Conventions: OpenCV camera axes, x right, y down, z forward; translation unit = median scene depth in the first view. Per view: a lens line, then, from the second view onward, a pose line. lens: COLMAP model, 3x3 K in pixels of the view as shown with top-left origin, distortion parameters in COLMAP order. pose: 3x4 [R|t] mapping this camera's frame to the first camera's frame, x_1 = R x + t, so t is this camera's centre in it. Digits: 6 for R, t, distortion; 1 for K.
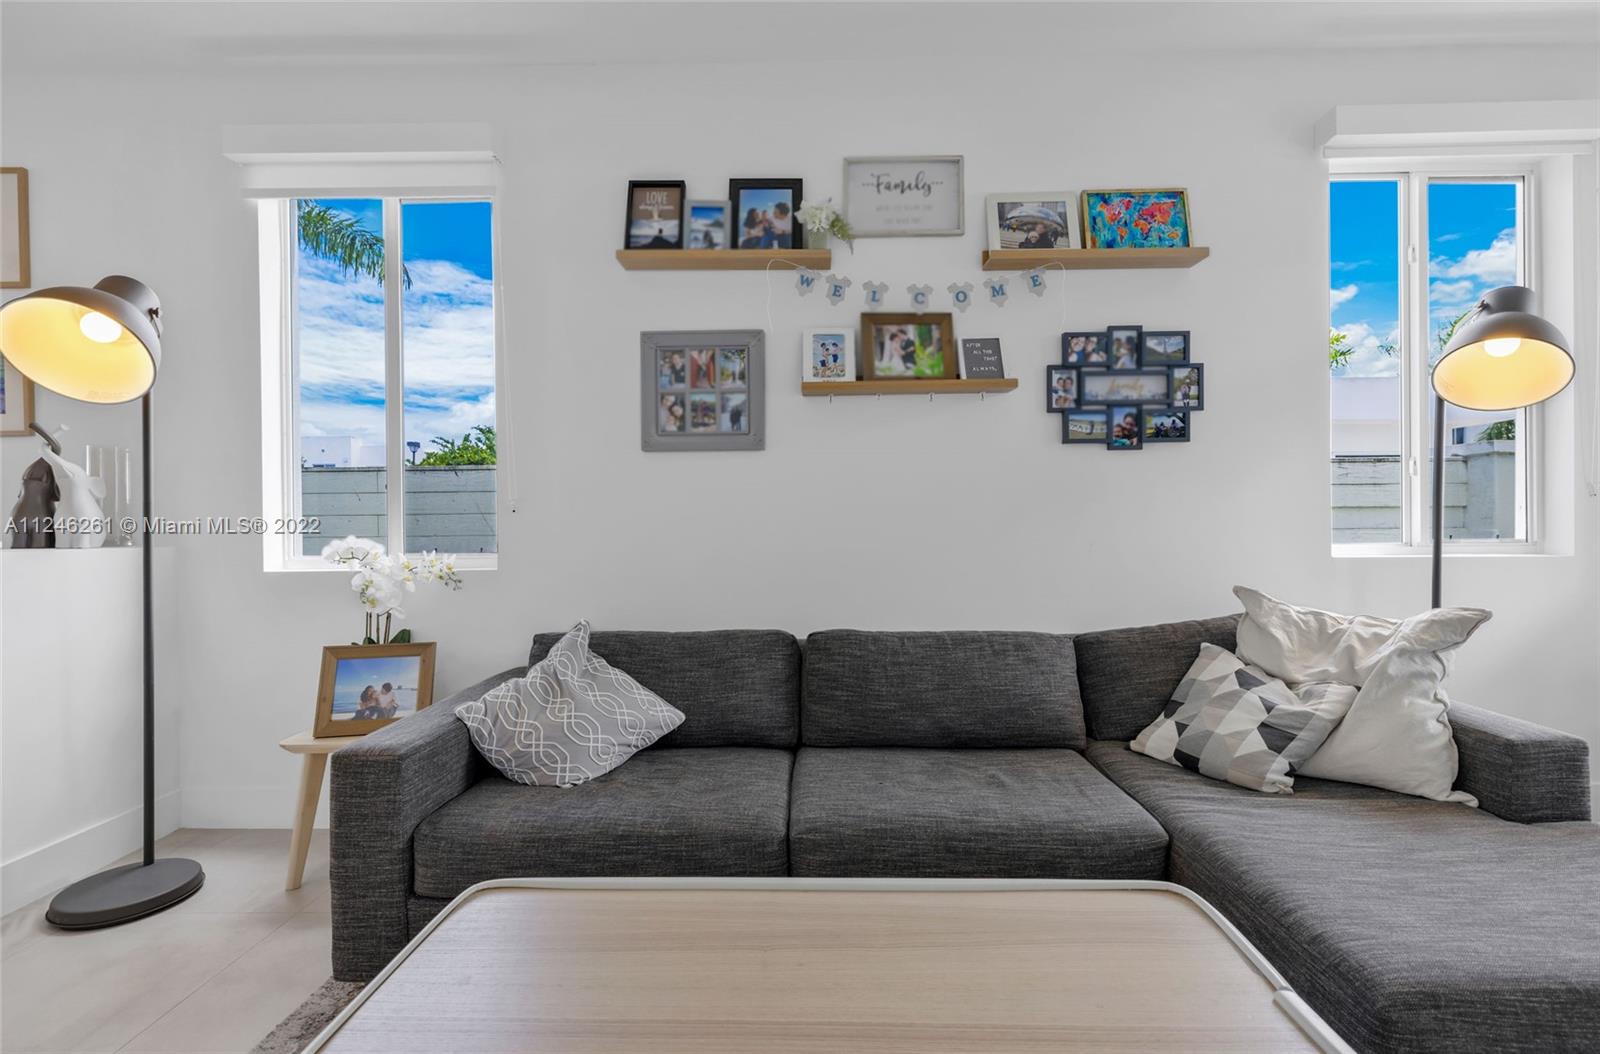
lens RADIAL K [[725.6, 0, 799.5], [0, 725.6, 525.1], [0, 0, 1]] dist [0.002606, 0.001654]
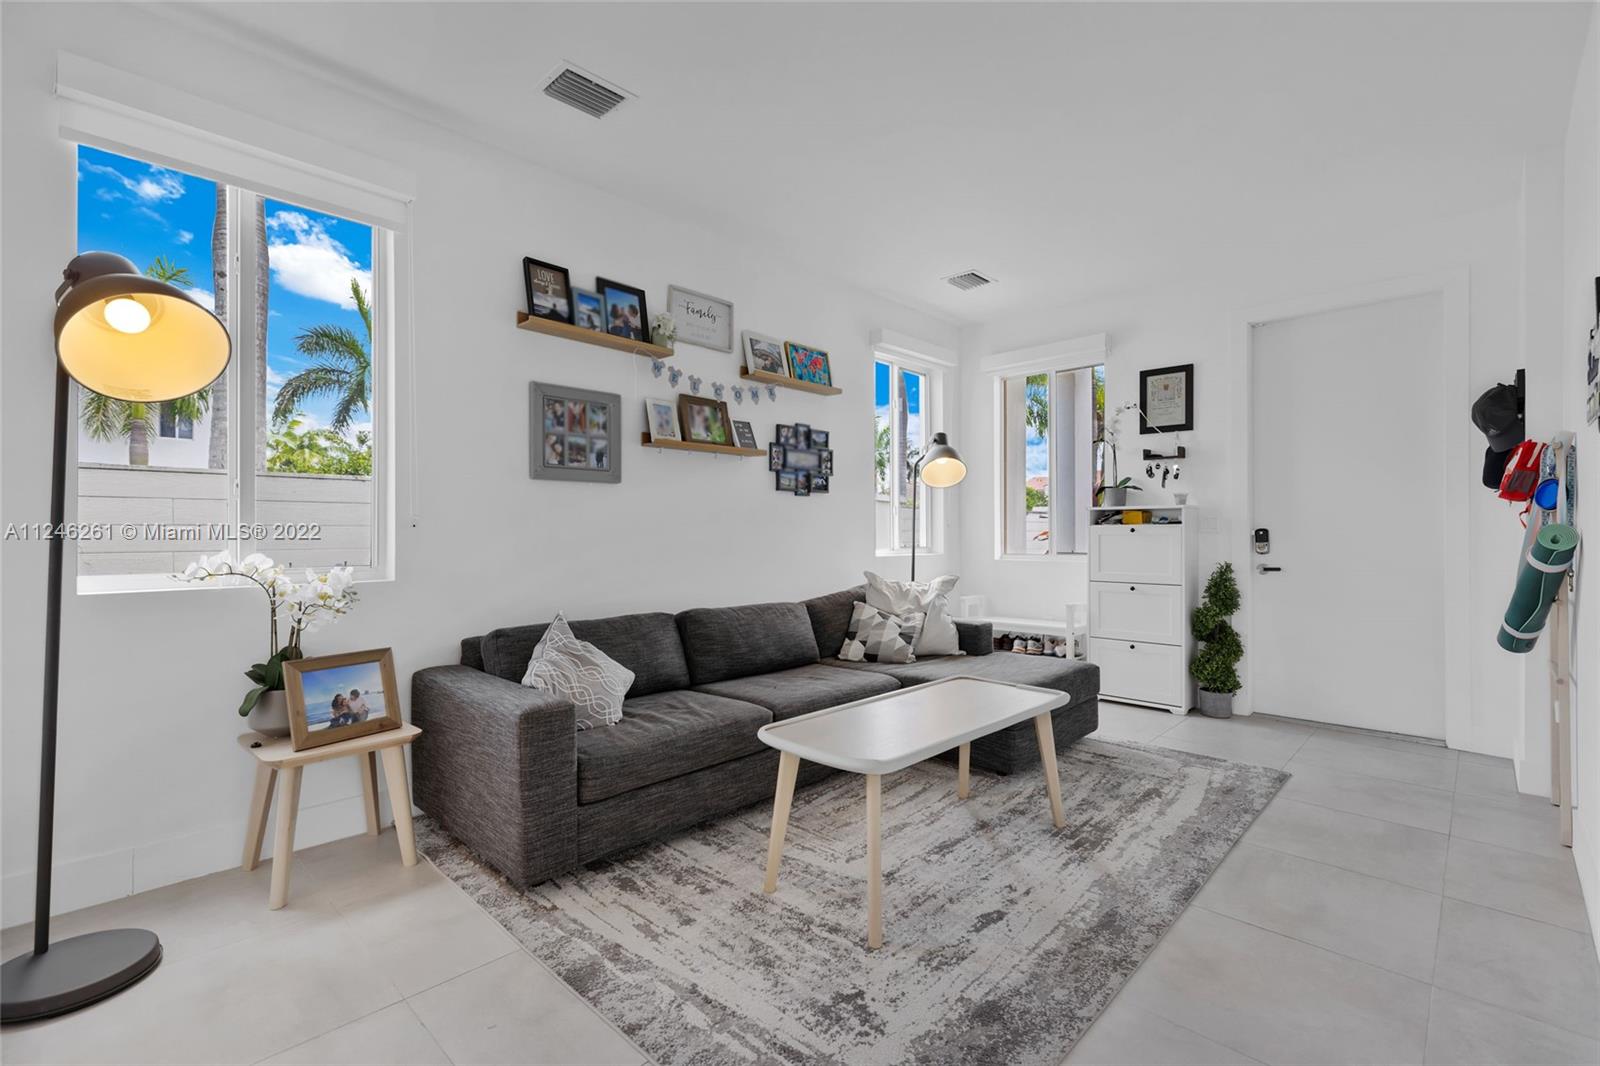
lens RADIAL K [[713.0, 0, 804.9], [0, 713.0, 532.7], [0, 0, 1]] dist [0.001209, 0.001412]
pose [[0.681835, 0.008533, 0.731456, -0.792956], [0.001112, 0.999919, -0.012702, 0.005298], [-0.731505, 0.009474, 0.681770, -0.157424]]
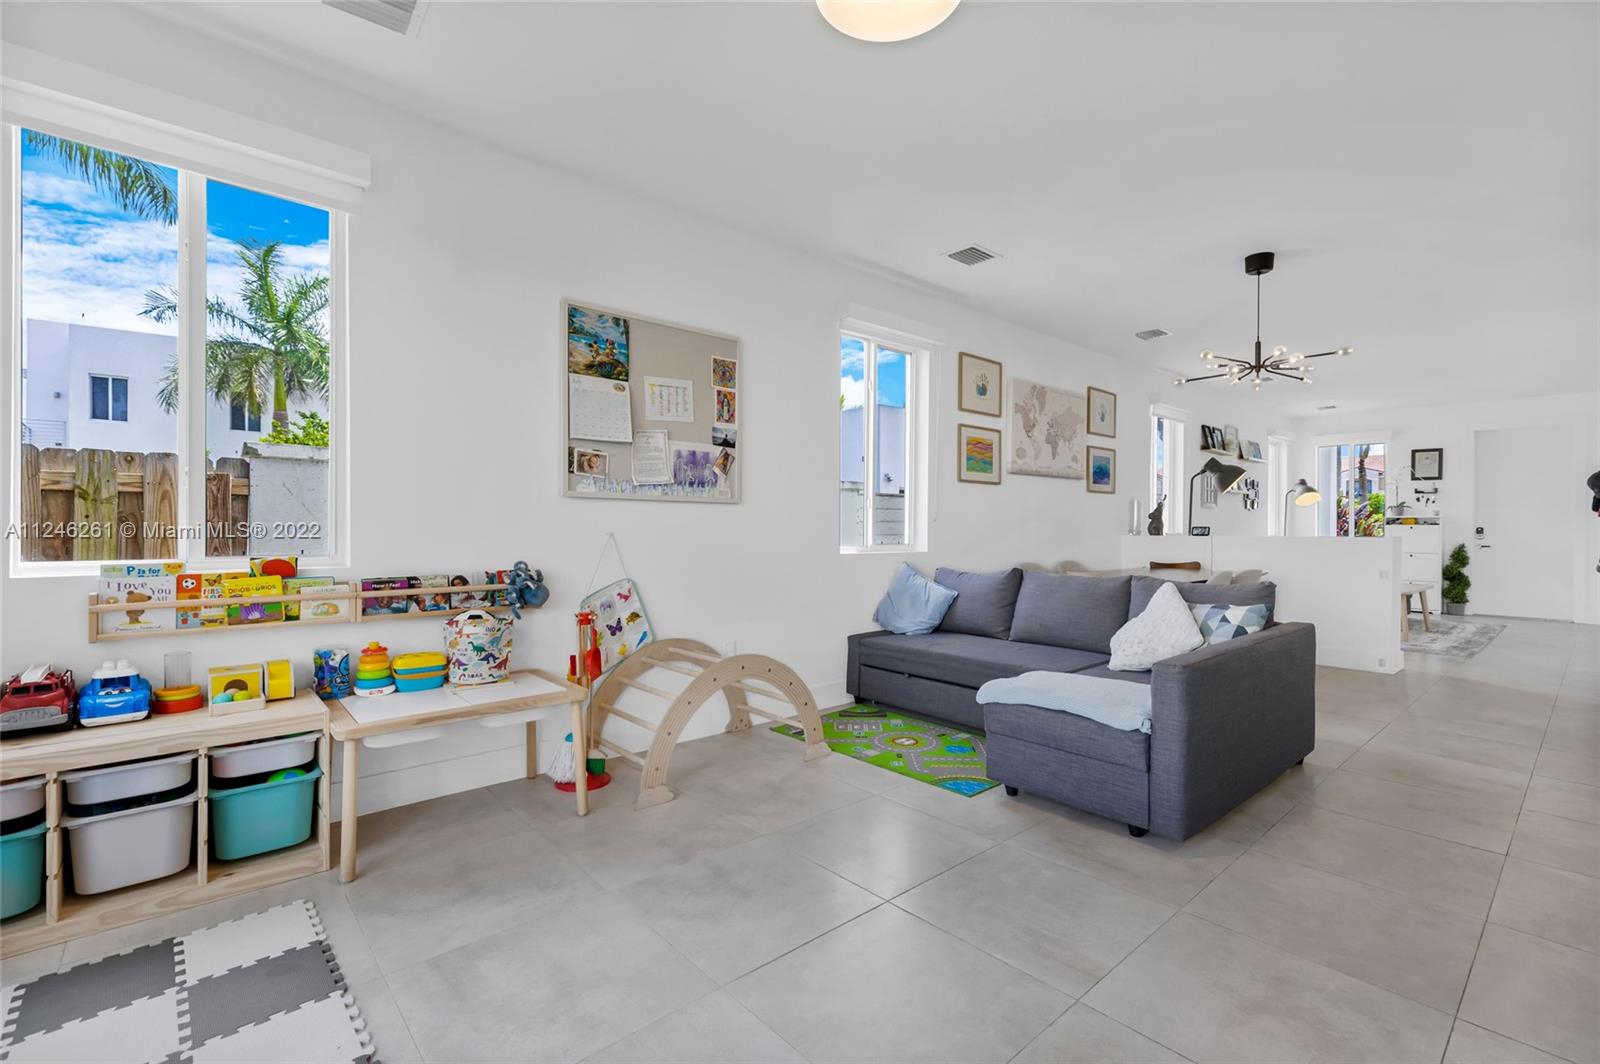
lens RADIAL K [[713.0, 0, 810.4], [0, 713.0, 529.5], [0, 0, 1]] dist [0.001209, 0.001412]
pose [[0.736029, 0.009696, 0.676881, -3.727788], [-0.004955, 0.999948, -0.008936, 0.035497], [-0.676932, 0.003223, 0.736038, -0.162957]]
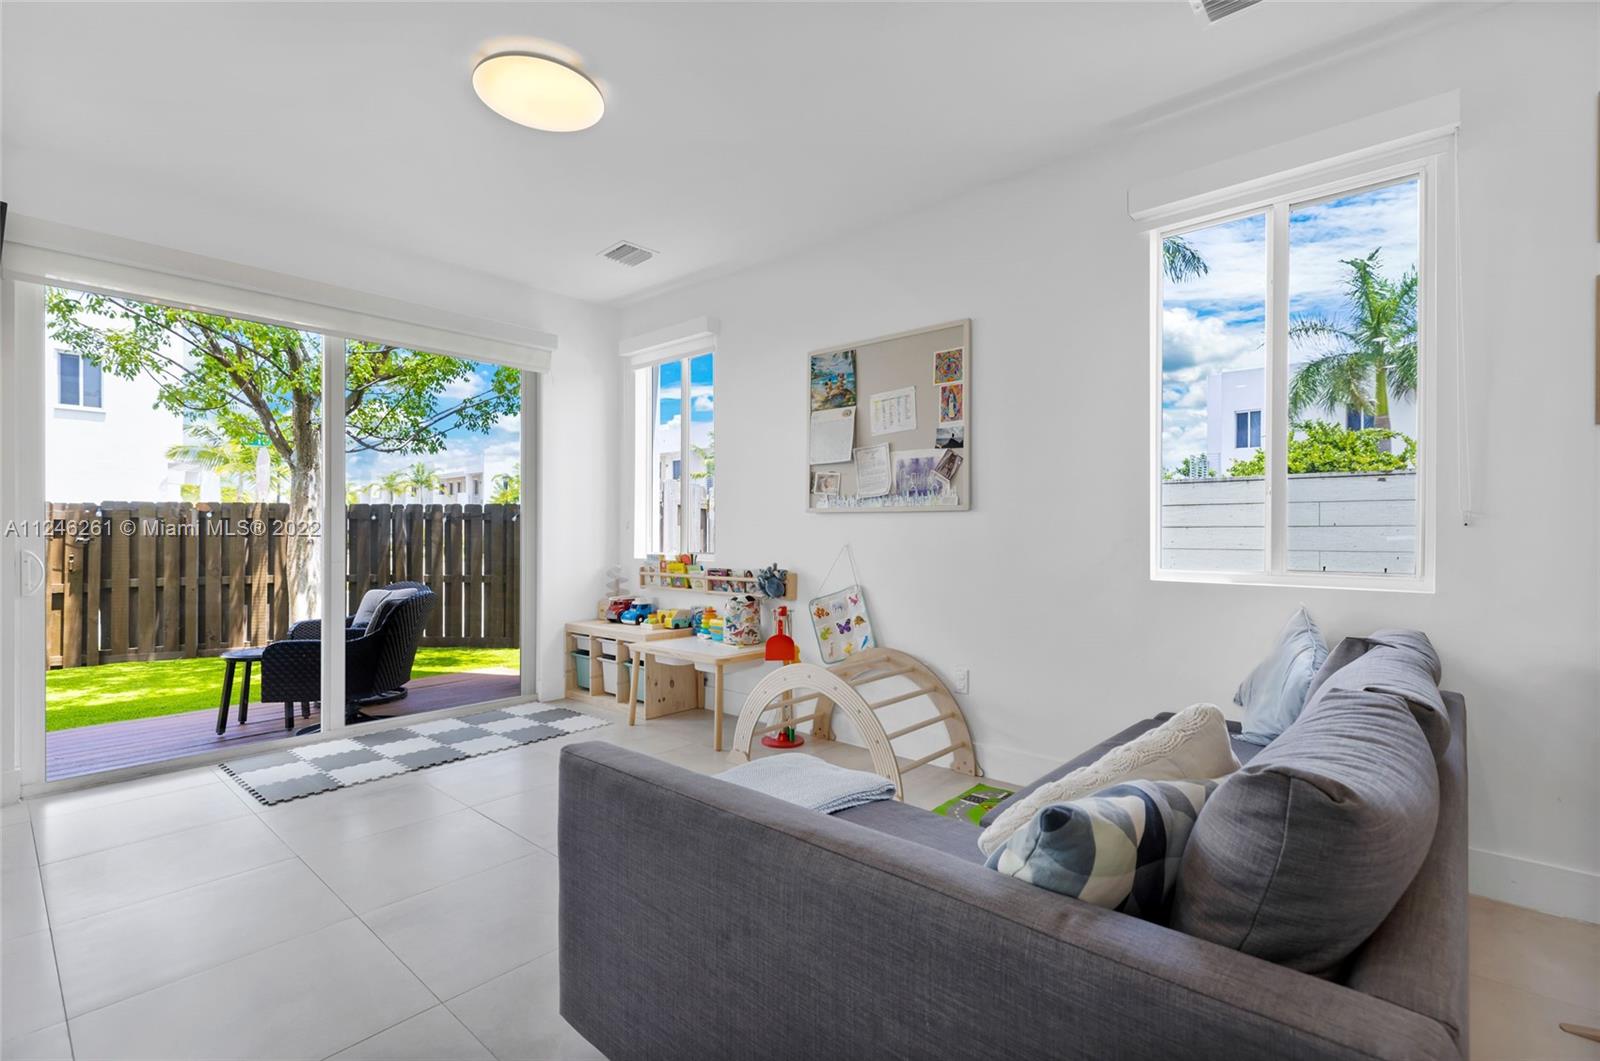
lens RADIAL K [[713.0, 0, 806.3], [0, 713.0, 535.7], [0, 0, 1]] dist [0.001209, 0.001412]
pose [[0.764345, 0.012342, -0.644689, -2.211998], [-0.013857, 0.999900, 0.002713, 0.014174], [0.644658, 0.006860, 0.764440, -0.136271]]
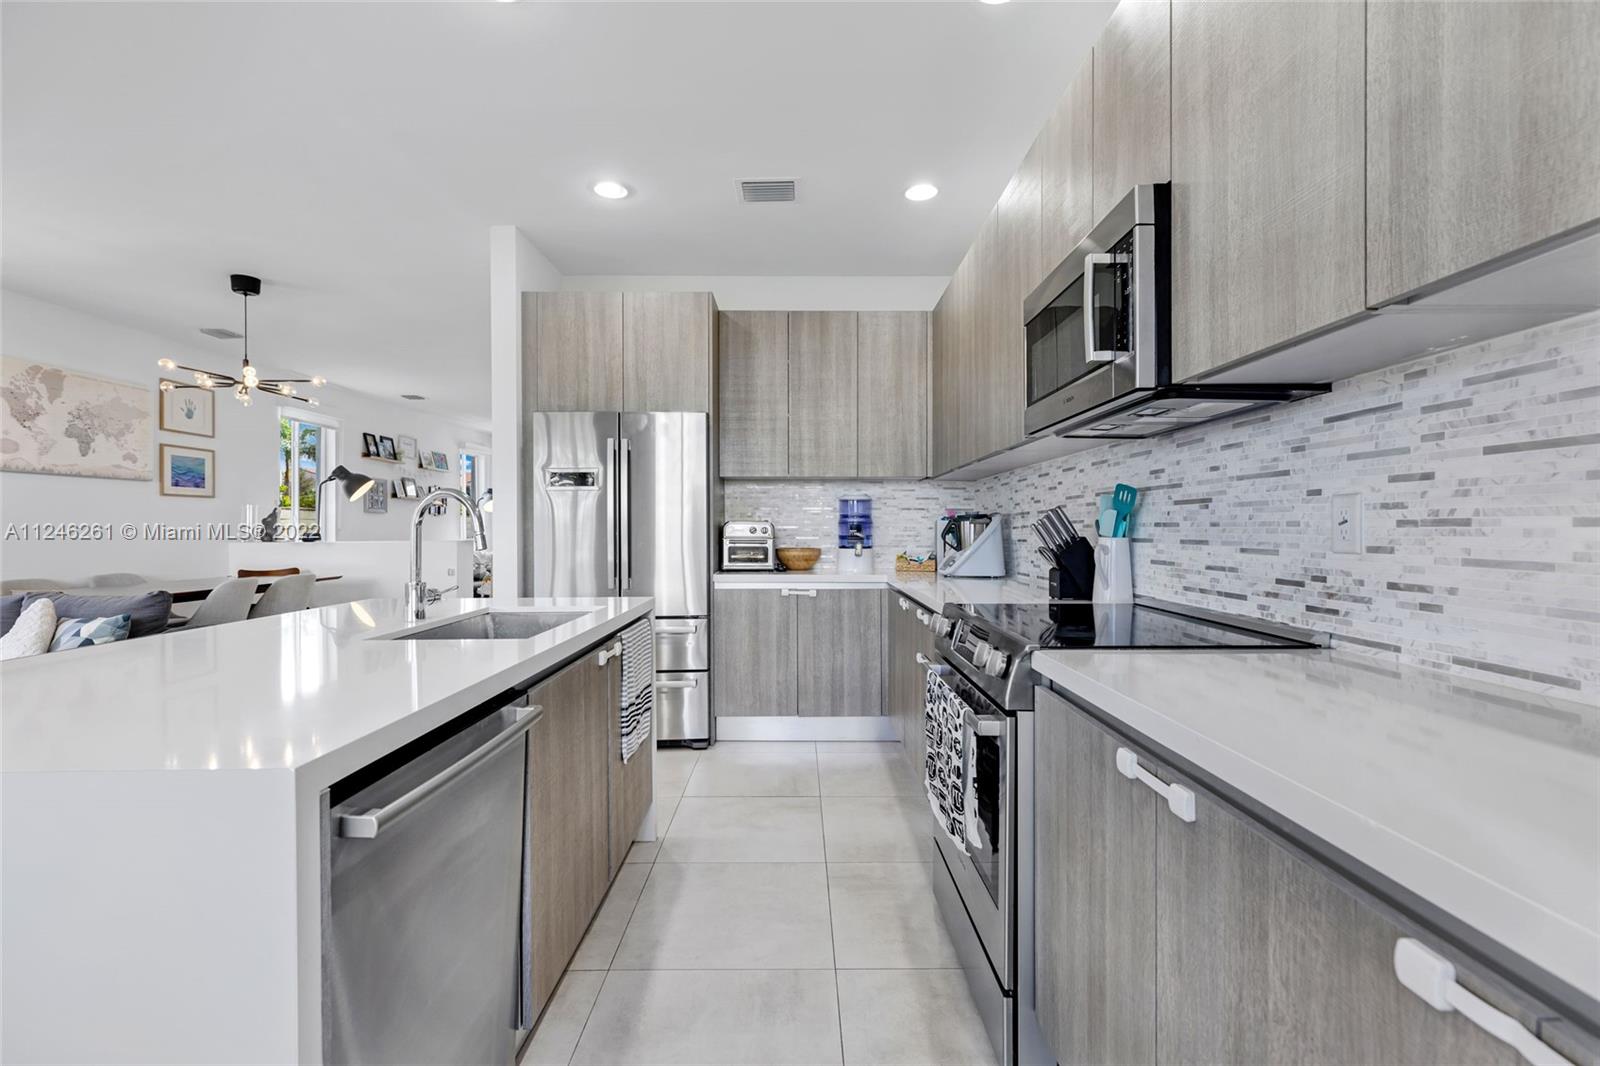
lens RADIAL K [[713.0, 0, 807.8], [0, 713.0, 530.0], [0, 0, 1]] dist [0.001209, 0.001412]
pose [[-0.031347, 0.006772, 0.999486, -3.625073], [0.010500, 0.999924, -0.006445, 0.021126], [-0.999453, 0.010292, -0.031416, -0.947601]]
